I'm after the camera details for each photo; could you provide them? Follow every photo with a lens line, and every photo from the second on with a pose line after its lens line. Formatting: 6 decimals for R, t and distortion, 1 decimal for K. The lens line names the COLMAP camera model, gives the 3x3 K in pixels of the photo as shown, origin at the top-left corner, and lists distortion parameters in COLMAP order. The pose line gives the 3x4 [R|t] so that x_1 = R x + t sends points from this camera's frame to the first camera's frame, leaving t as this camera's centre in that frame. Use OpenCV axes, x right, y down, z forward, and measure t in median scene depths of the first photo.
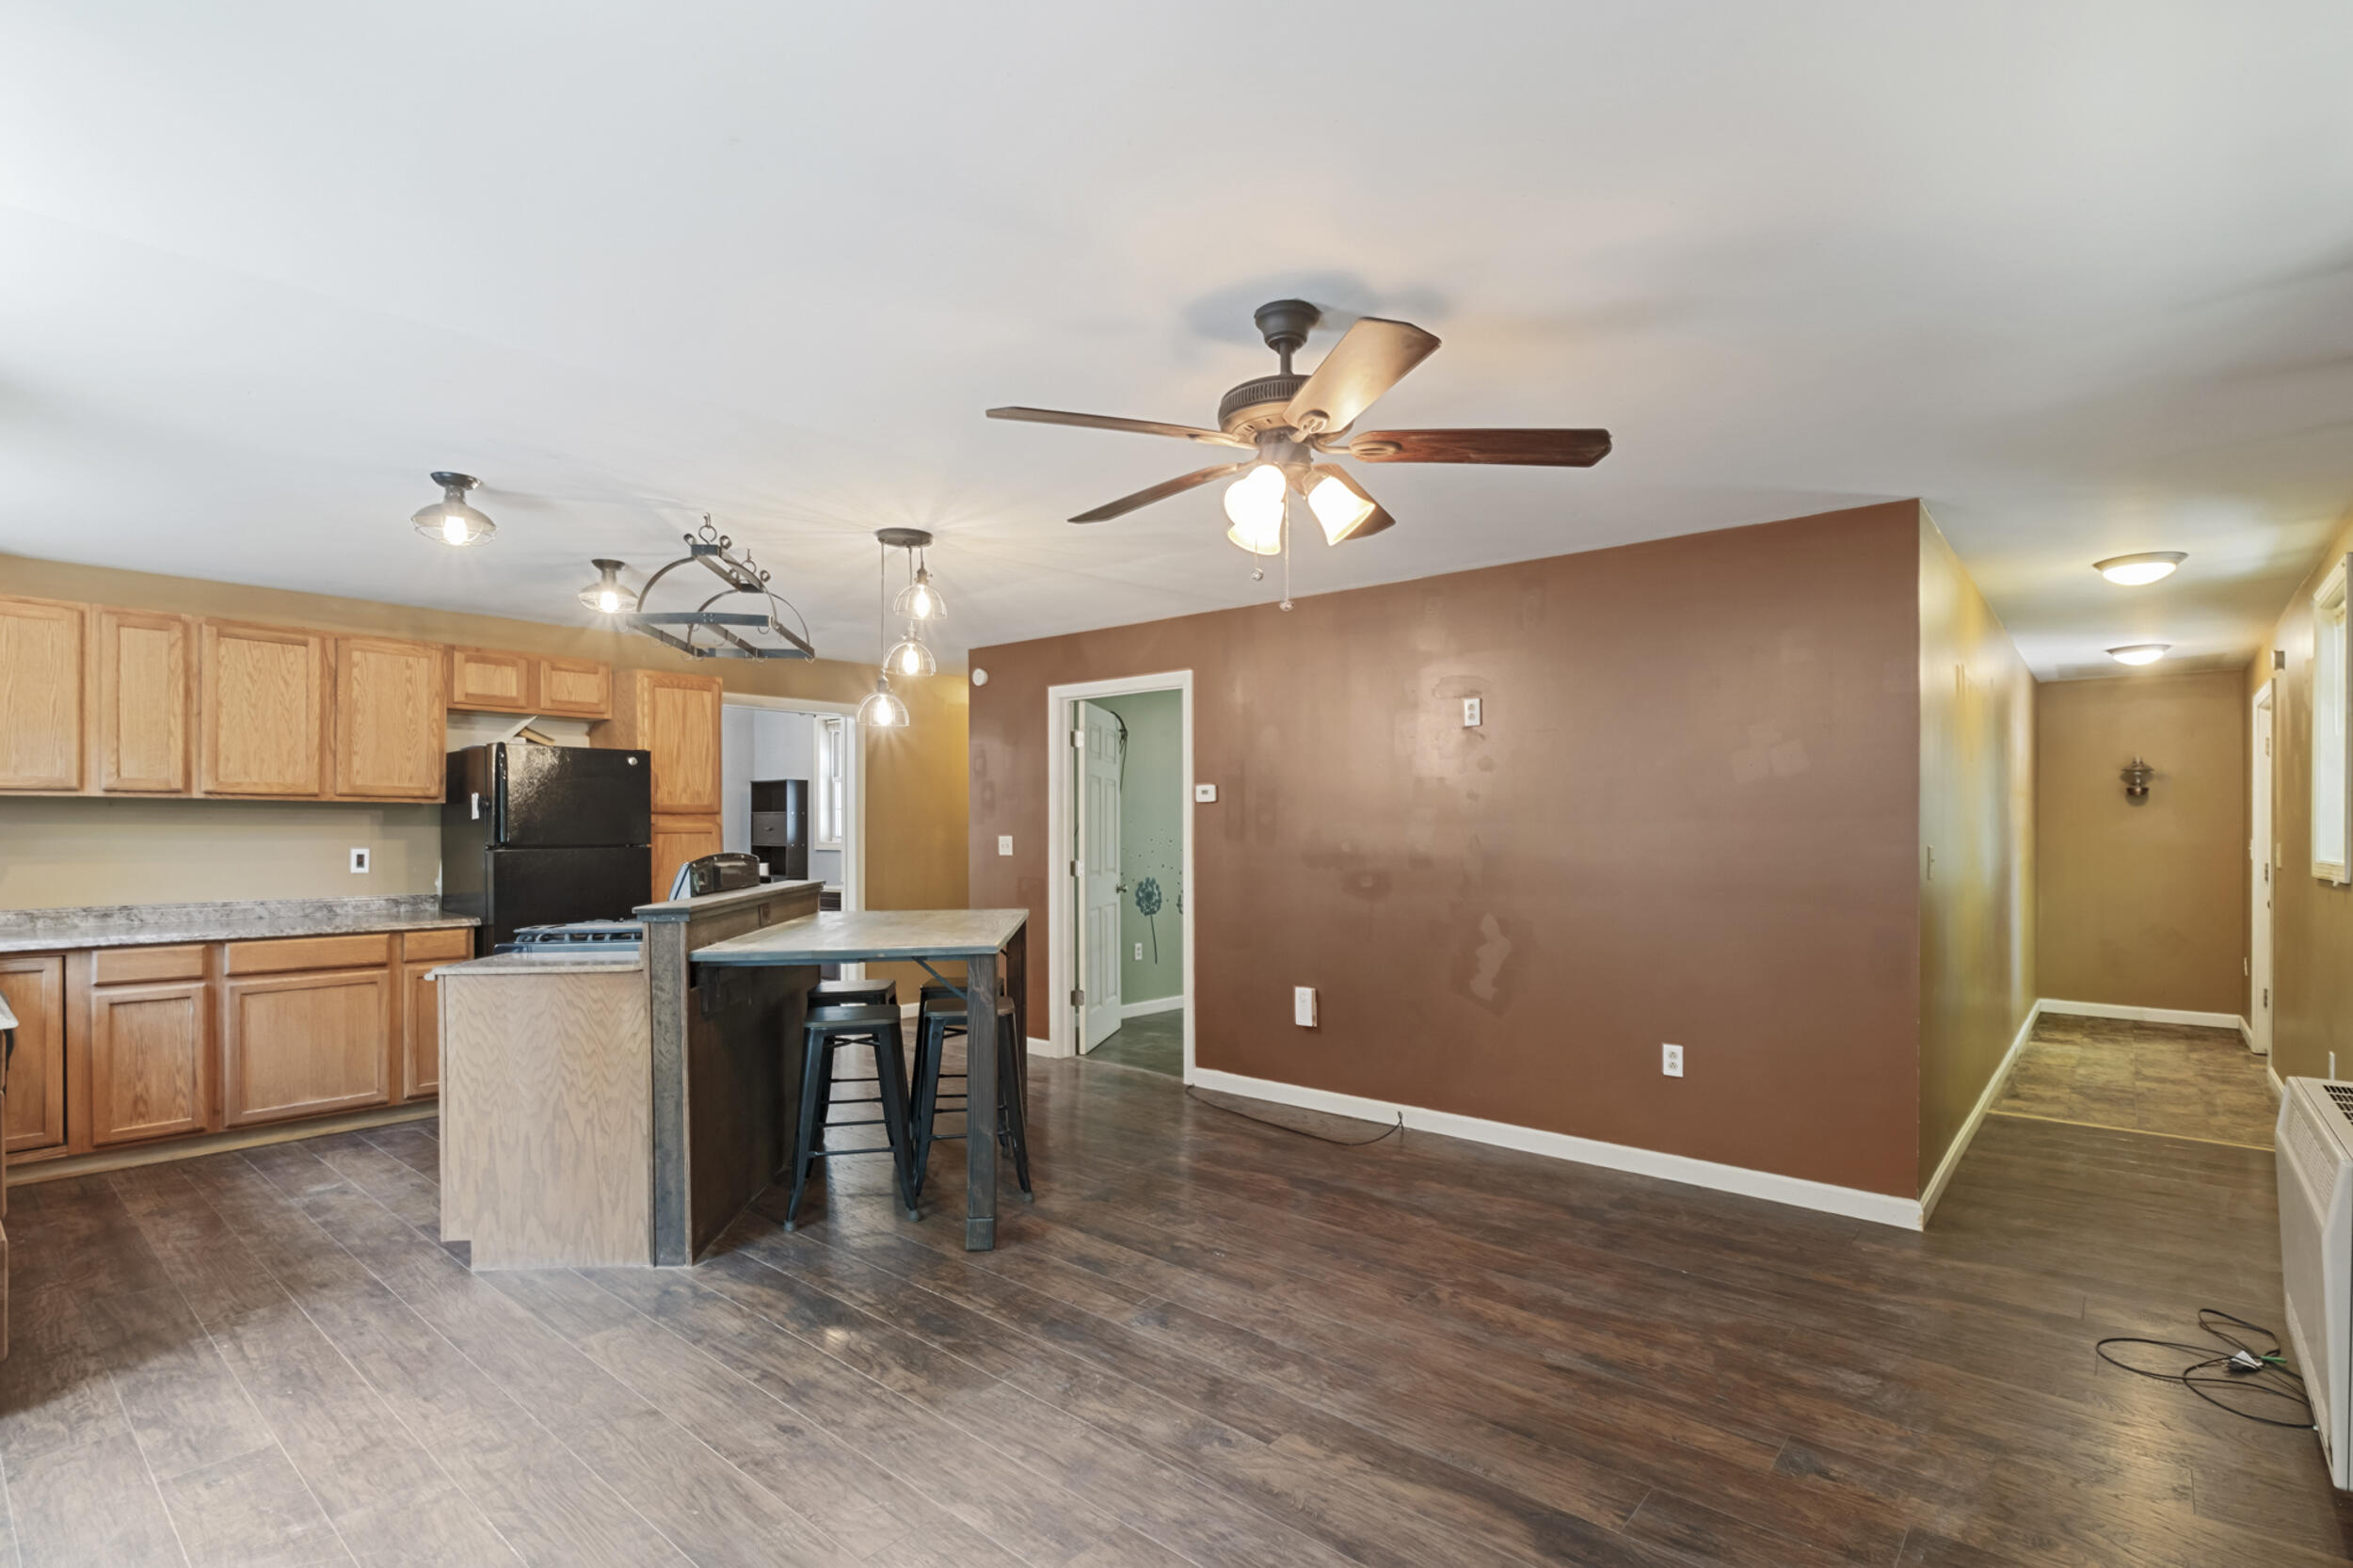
lens RADIAL K [[1124.0, 0, 1185.9], [0, 1124.0, 823.8], [0, 0, 1]] dist [-0.001126, 0.000343]
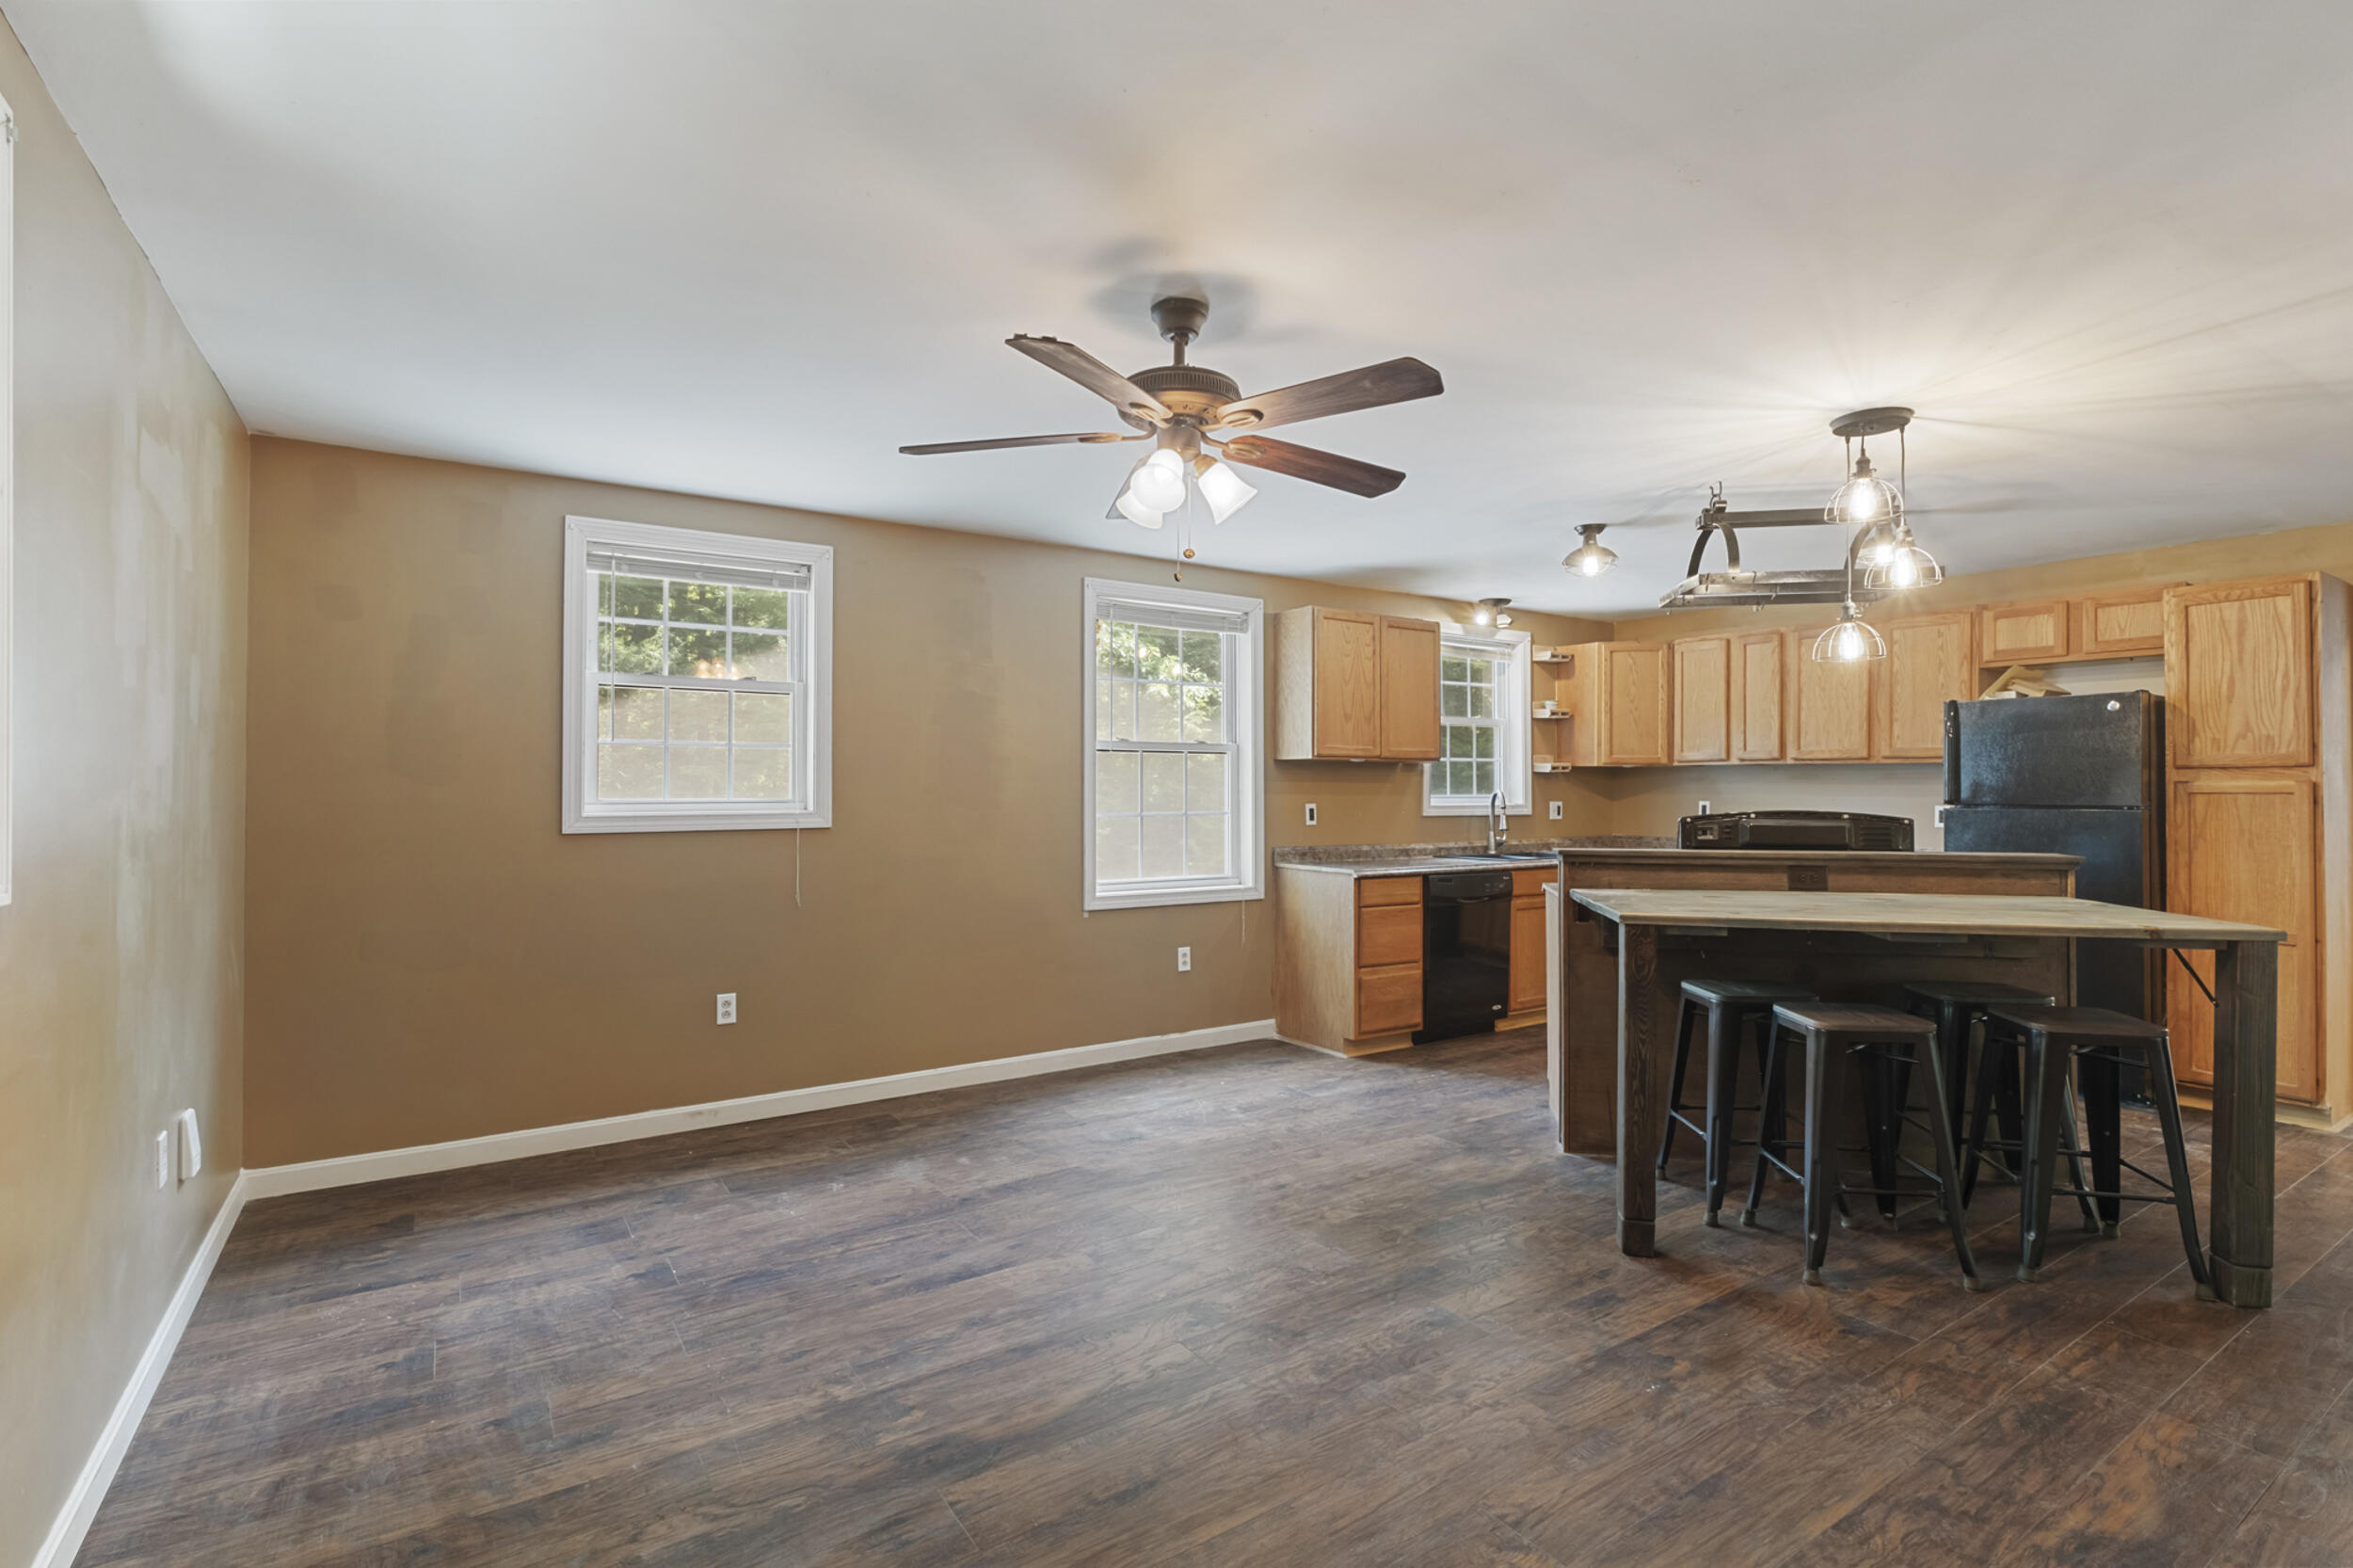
lens RADIAL K [[1094.0, 0, 1176.5], [0, 1094.0, 784.0], [0, 0, 1]] dist [-0.004394, -0.000086]
pose [[-0.273407, -0.002089, -0.961896, 0.571622], [0.001747, 0.999995, -0.002669, 0.003416], [0.961897, -0.002410, -0.273402, 0.666701]]
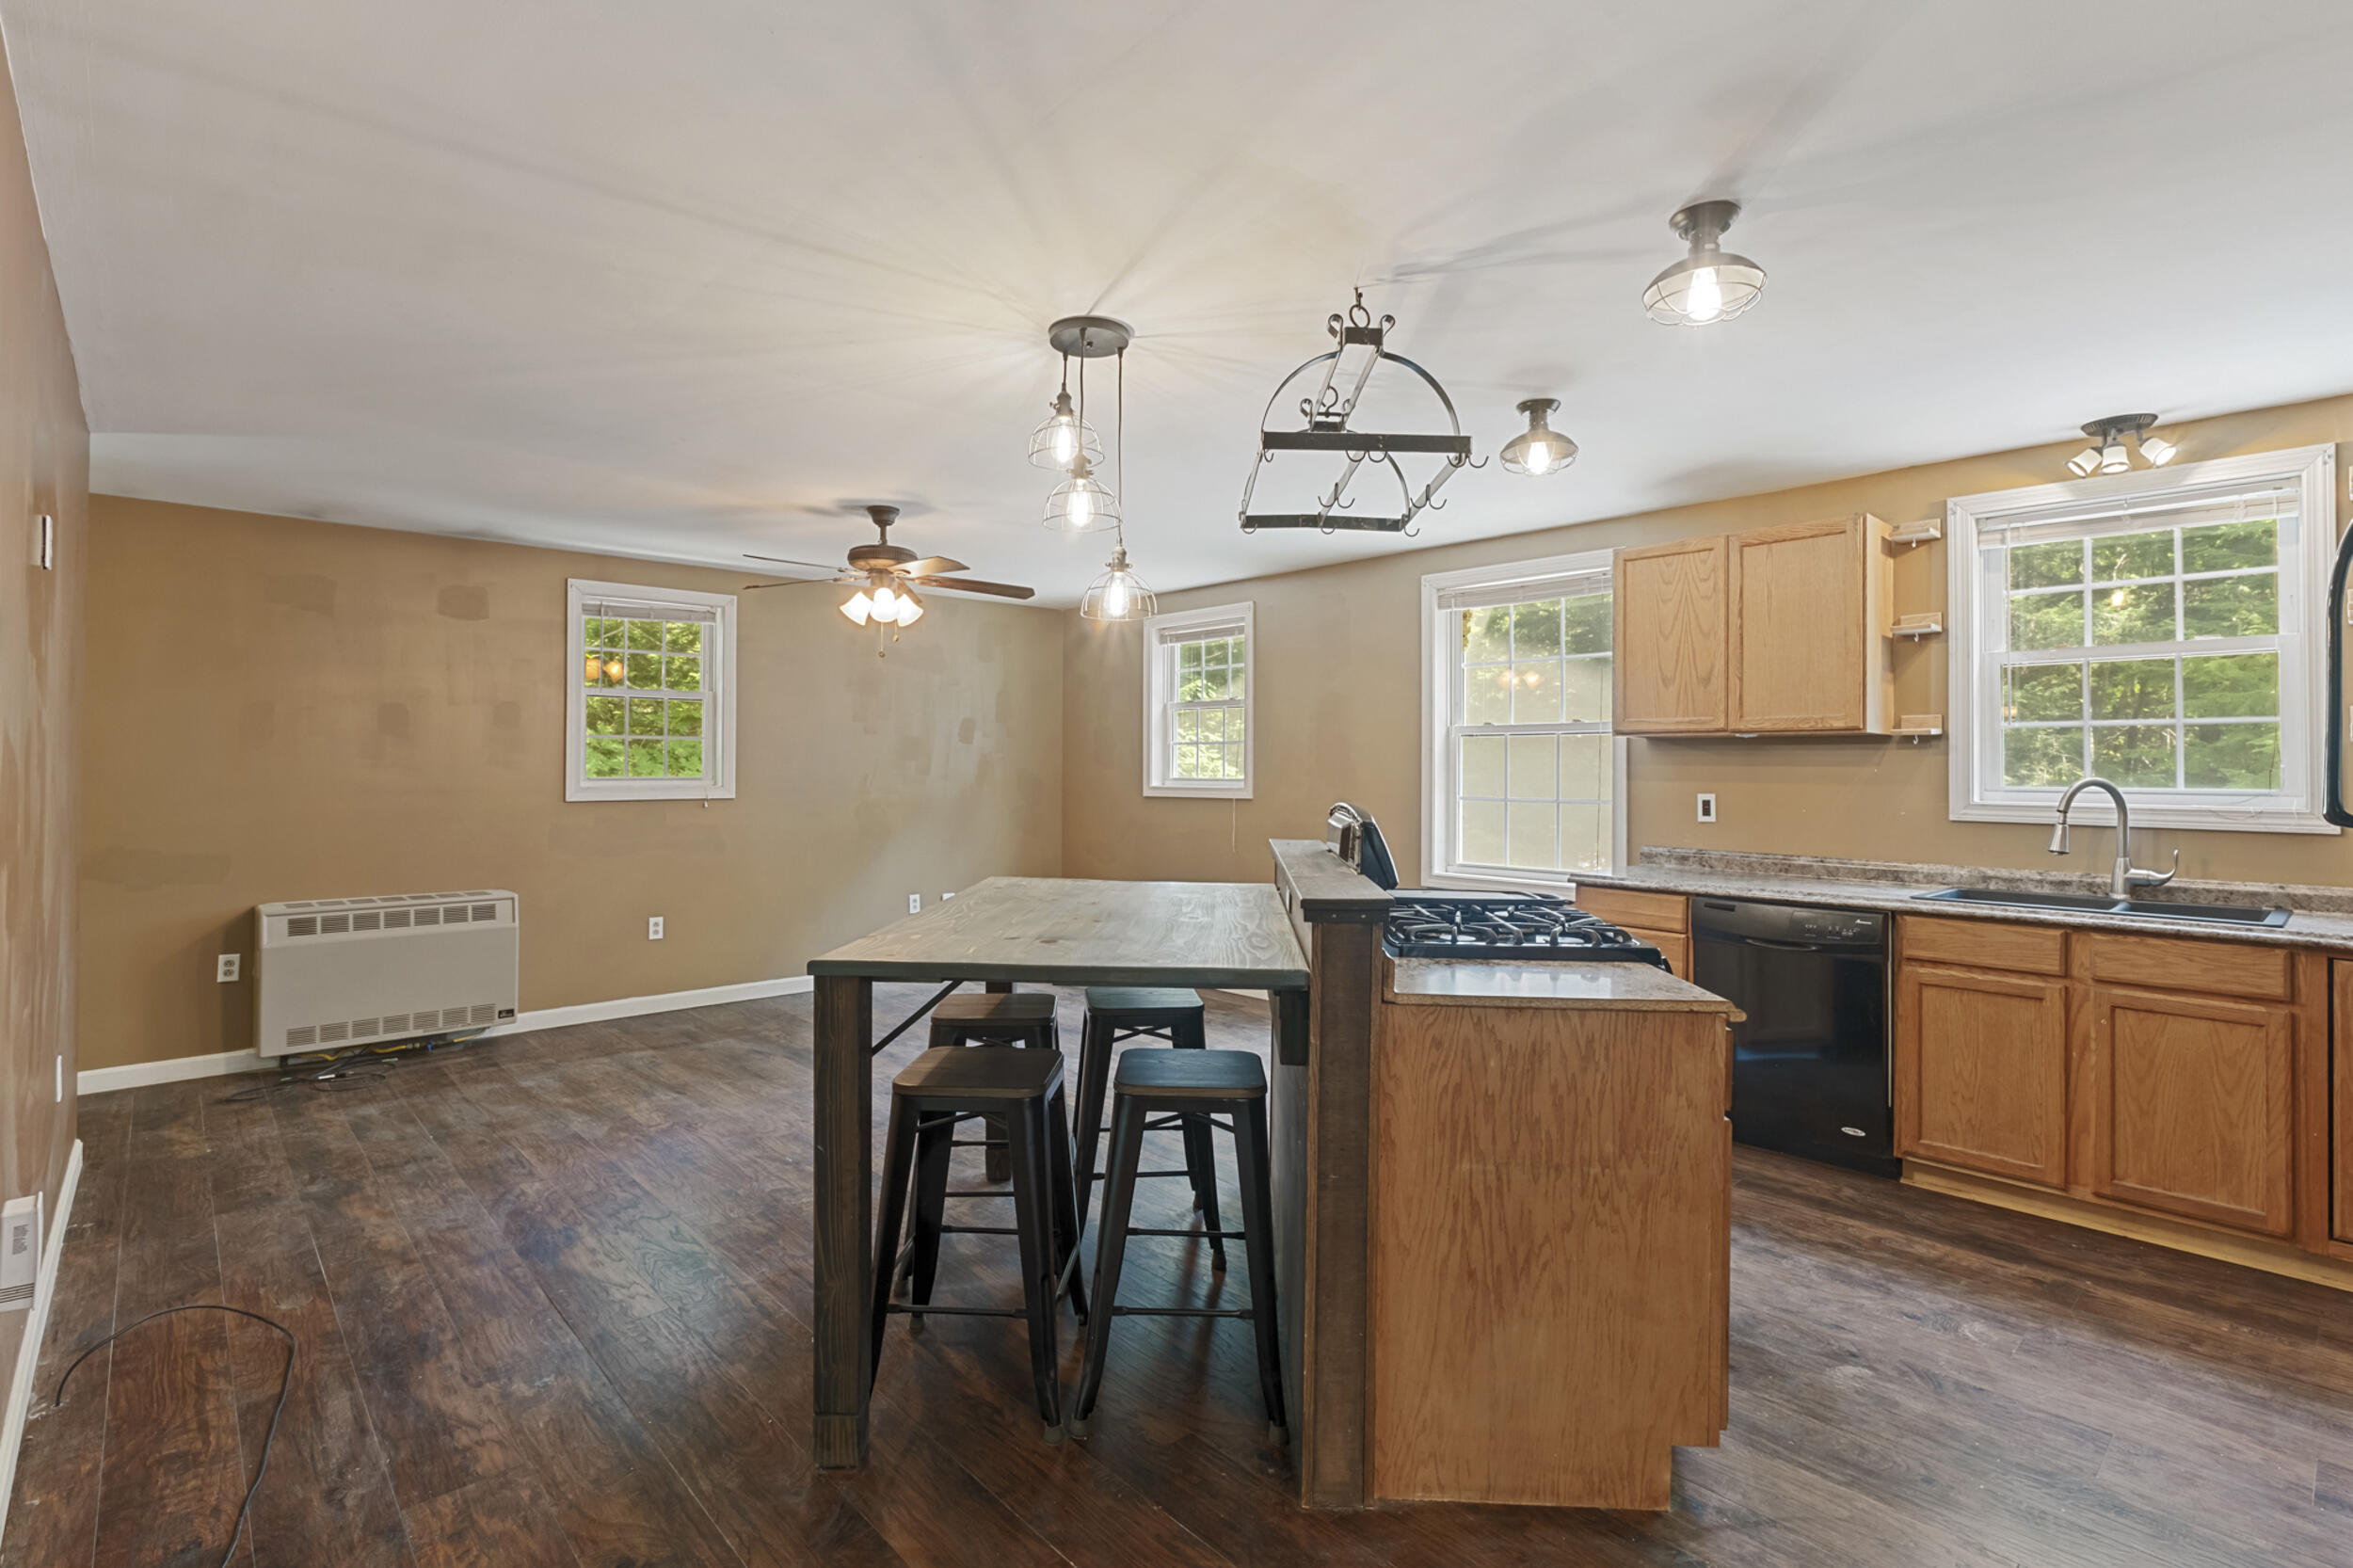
lens RADIAL K [[1099.4, 0, 1188.5], [0, 1099.4, 749.5], [0, 0, 1]] dist [-0.002647, -0.000258]
pose [[-0.993412, -0.002684, 0.114568, -0.347706], [-0.005158, 0.999760, -0.021304, 0.007007], [-0.114483, -0.021754, -0.993187, 1.489834]]
